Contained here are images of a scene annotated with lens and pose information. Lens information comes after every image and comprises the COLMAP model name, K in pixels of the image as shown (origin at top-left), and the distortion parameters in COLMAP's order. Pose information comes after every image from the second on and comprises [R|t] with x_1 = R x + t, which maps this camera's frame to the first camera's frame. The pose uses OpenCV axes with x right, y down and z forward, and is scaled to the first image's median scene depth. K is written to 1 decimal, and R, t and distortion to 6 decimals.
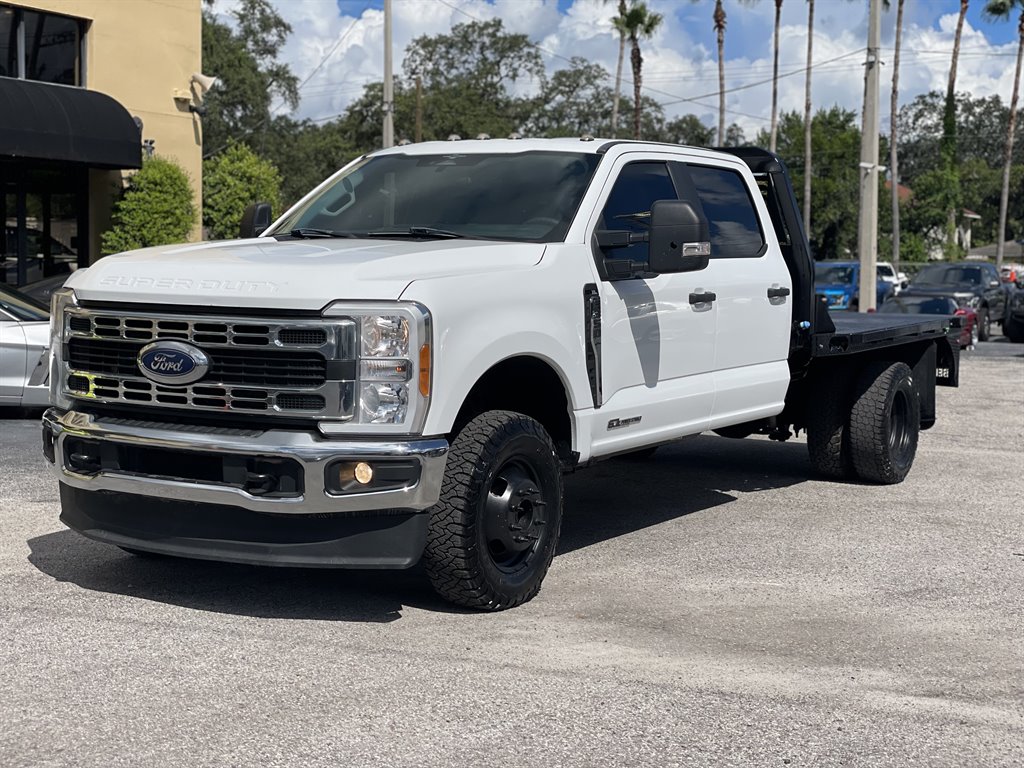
lens RADIAL K [[1626.6, 0, 512.0], [0, 1626.6, 384.0], [0, 0, 1]] dist [0.240702, -0.734953]
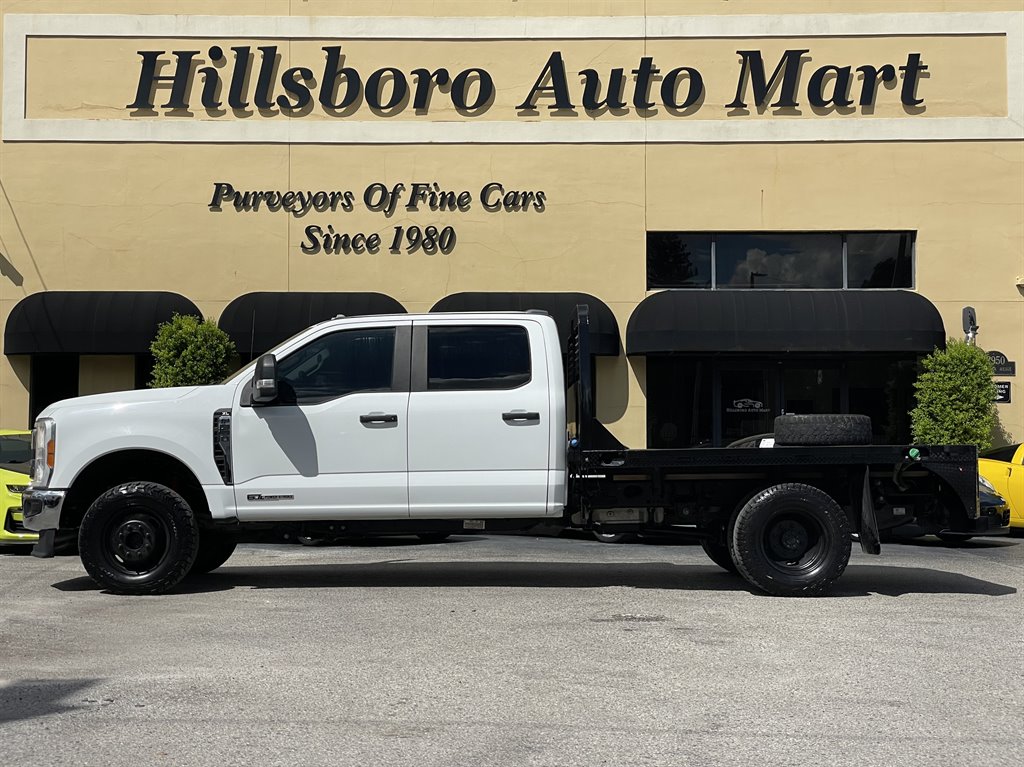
lens RADIAL K [[1629.9, 0, 503.3], [0, 1629.9, 379.3], [0, 0, 1]] dist [0.243191, -0.773139]
pose [[0.522375, -0.062144, -0.850448, 0.237160], [-0.053290, 0.993012, -0.105293, 0.009997], [0.851049, 0.100323, 0.515414, 0.057136]]
